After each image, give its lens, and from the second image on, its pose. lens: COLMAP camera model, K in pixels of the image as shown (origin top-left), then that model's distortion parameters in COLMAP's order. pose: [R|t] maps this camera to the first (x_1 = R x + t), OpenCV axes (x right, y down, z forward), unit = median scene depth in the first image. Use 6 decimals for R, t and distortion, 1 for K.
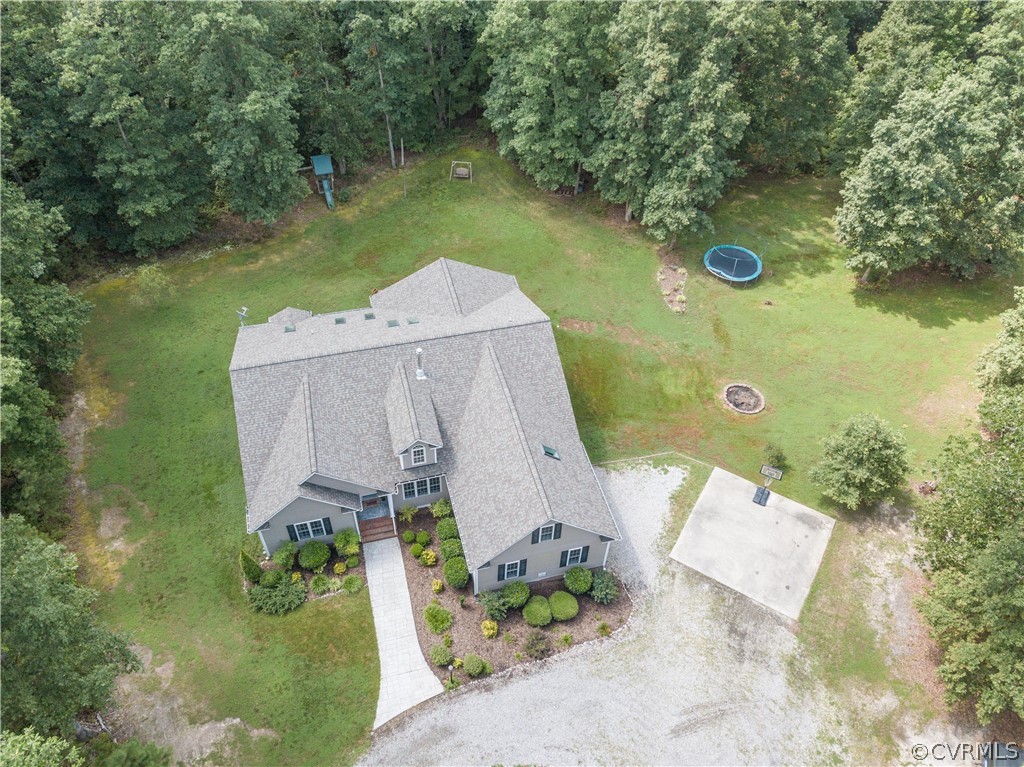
lens RADIAL K [[792.3, 0, 505.0], [0, 792.3, 381.1], [0, 0, 1]] dist [0.008524, 0.000317]
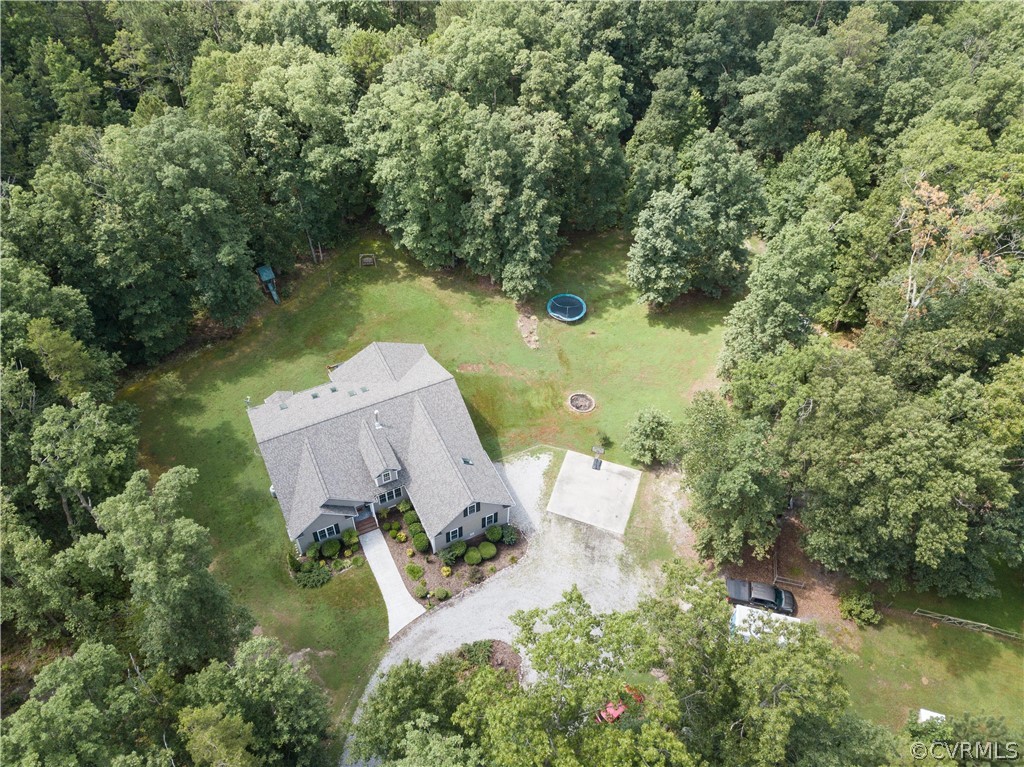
lens RADIAL K [[785.5, 0, 507.0], [0, 785.5, 382.3], [0, 0, 1]] dist [0.029774, -0.046173]
pose [[0.979652, -0.151602, 0.131528, -0.043446], [0.147934, 0.988294, 0.037278, -0.105693], [-0.135640, -0.017062, 0.990611, -0.552008]]
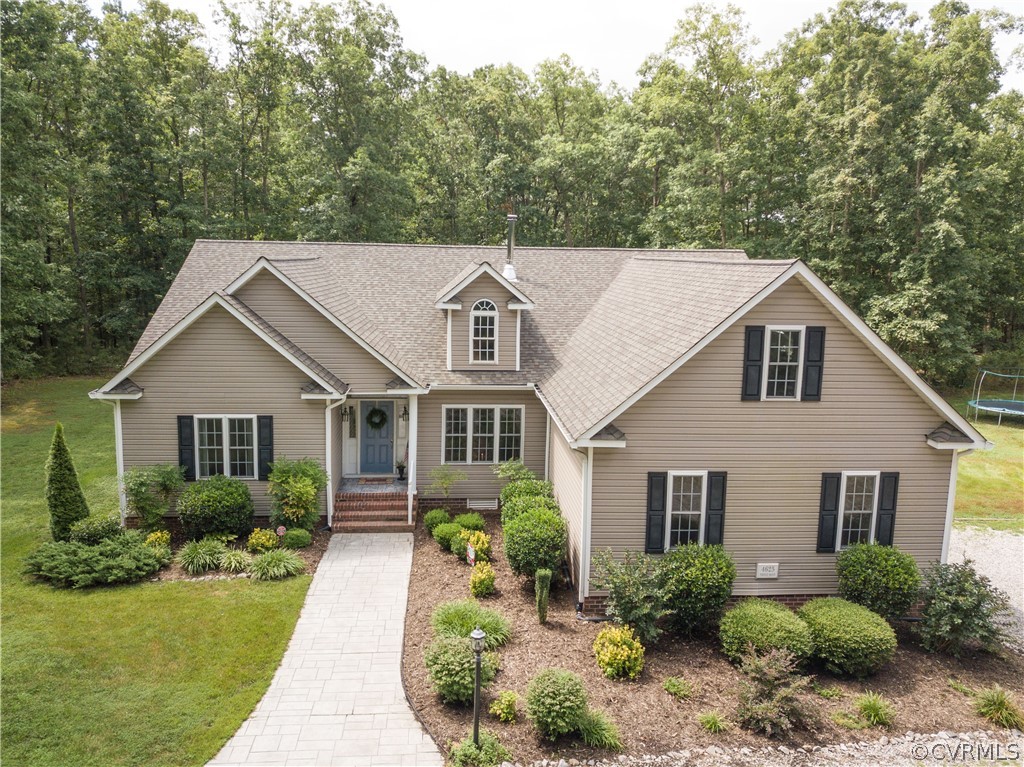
lens RADIAL K [[792.3, 0, 505.0], [0, 792.3, 381.1], [0, 0, 1]] dist [0.008524, 0.000317]
pose [[0.982942, 0.023743, -0.182376, -0.006383], [-0.131779, 0.782651, -0.608352, 0.358590], [0.128292, 0.622008, 0.772429, 0.562009]]
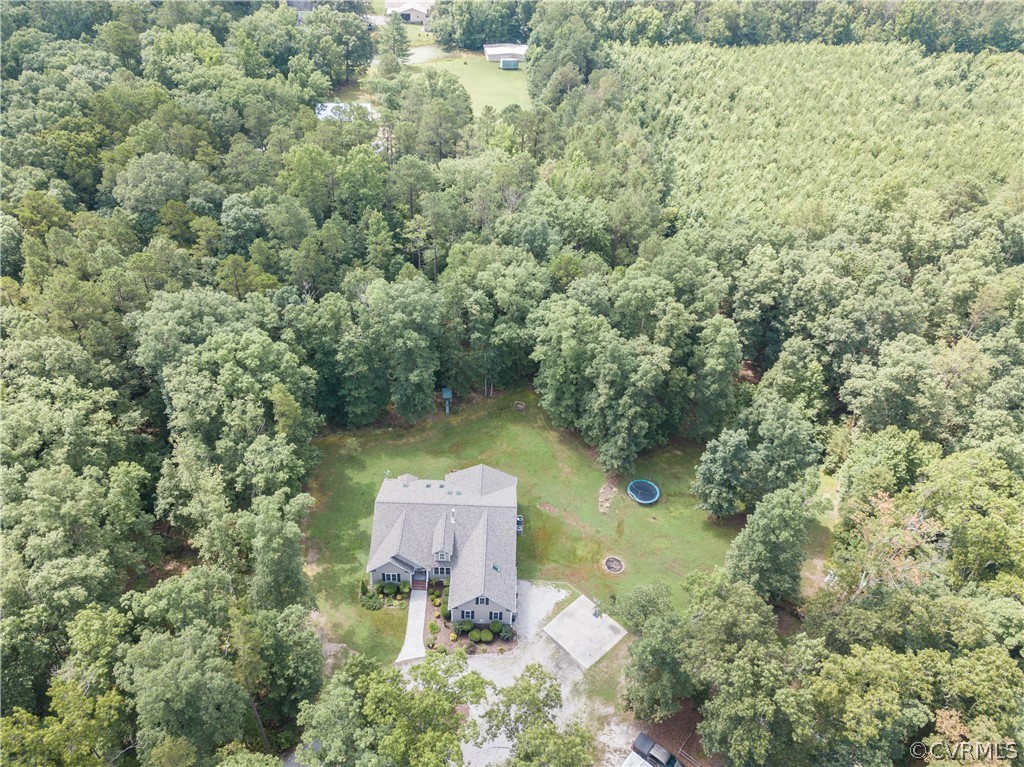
lens RADIAL K [[785.8, 0, 508.1], [0, 785.8, 379.1], [0, 0, 1]] dist [0.061416, -0.090005]
pose [[0.963889, 0.182302, -0.194125, 0.376522], [-0.208147, 0.970437, -0.122178, -0.145802], [0.166112, 0.158172, 0.973339, -1.133607]]
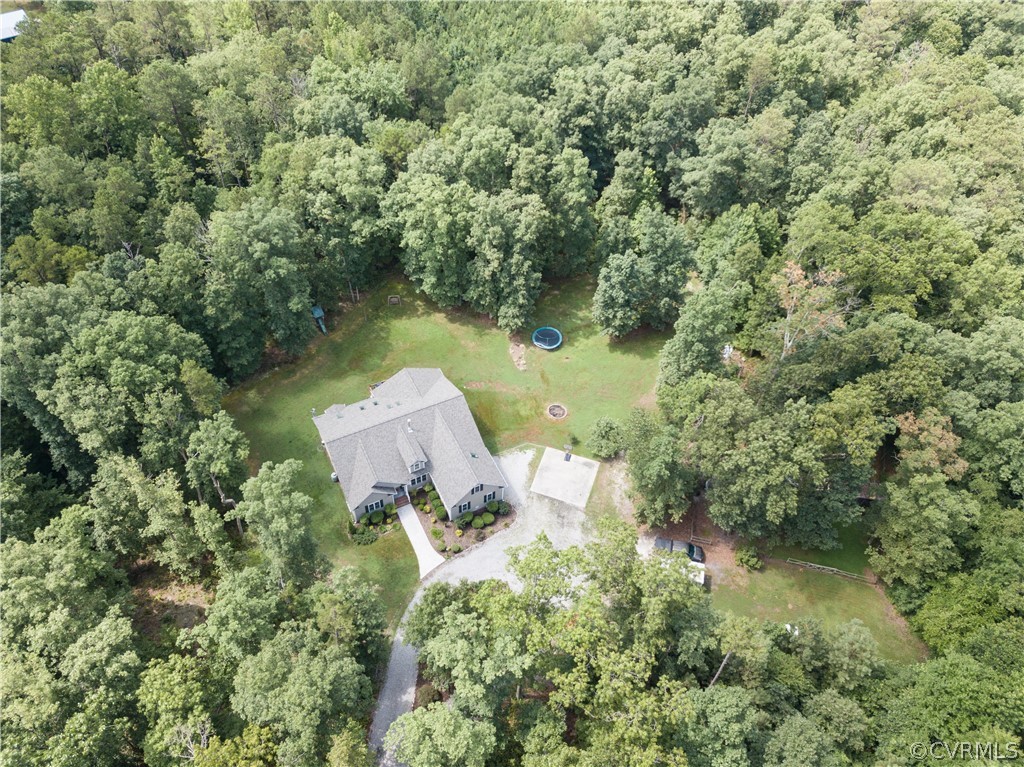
lens RADIAL K [[785.8, 0, 508.1], [0, 785.8, 379.1], [0, 0, 1]] dist [0.061416, -0.090005]
pose [[0.978377, -0.152934, 0.139248, -0.112192], [0.148247, 0.987994, 0.043490, -0.188484], [-0.144227, -0.021906, 0.989302, -1.128723]]
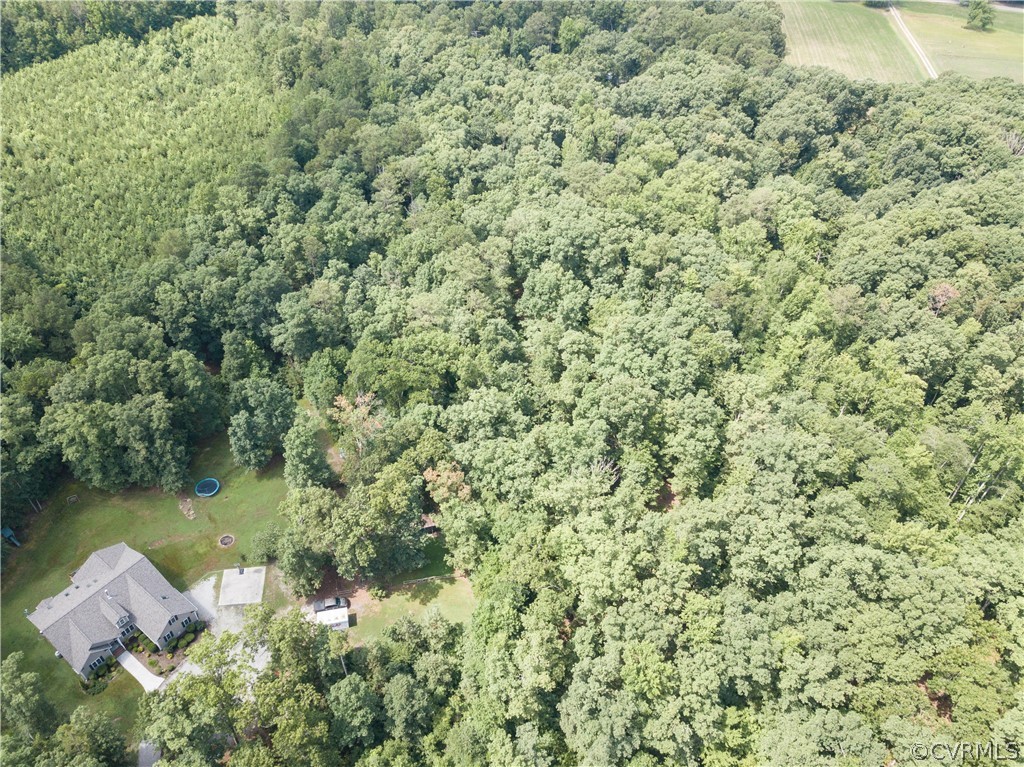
lens RADIAL K [[792.3, 0, 505.0], [0, 792.3, 381.1], [0, 0, 1]] dist [0.008524, 0.000317]
pose [[0.793518, -0.417081, 0.443140, 0.080307], [0.441432, 0.895751, 0.052615, -0.215289], [-0.418888, 0.153865, 0.894907, -2.192397]]
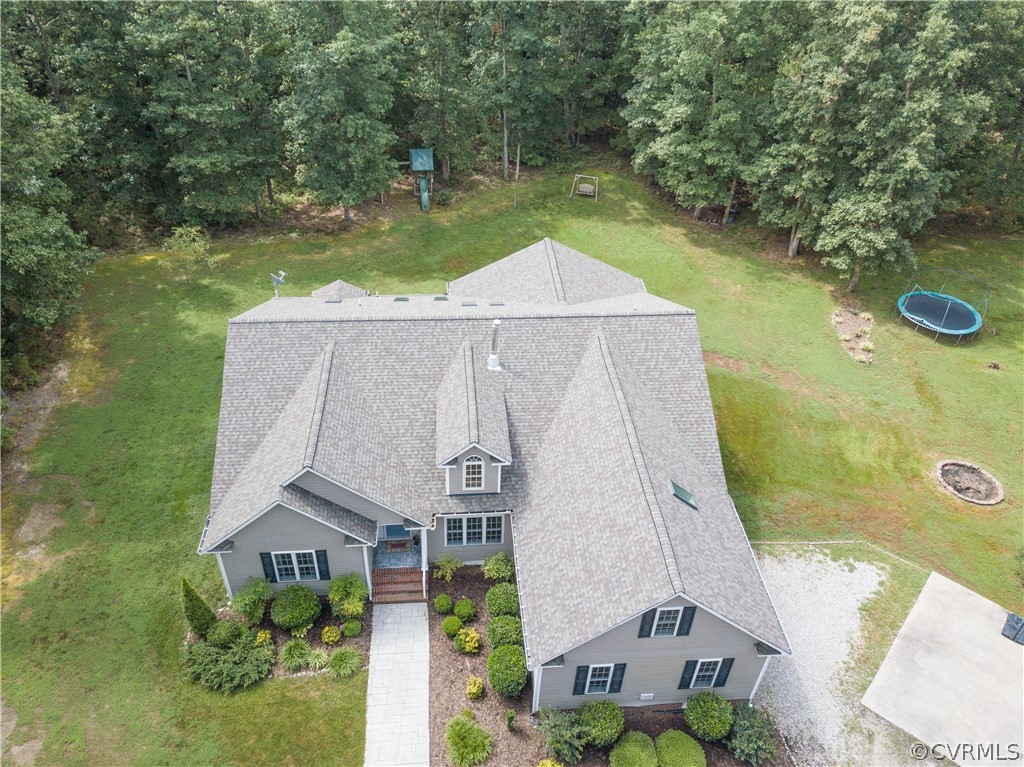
lens RADIAL K [[792.3, 0, 505.0], [0, 792.3, 381.1], [0, 0, 1]] dist [0.008524, 0.000317]
pose [[0.984536, 0.112034, -0.134671, -0.004598], [-0.131710, 0.980269, -0.147397, 0.096991], [0.115500, 0.162855, 0.979866, 0.308782]]
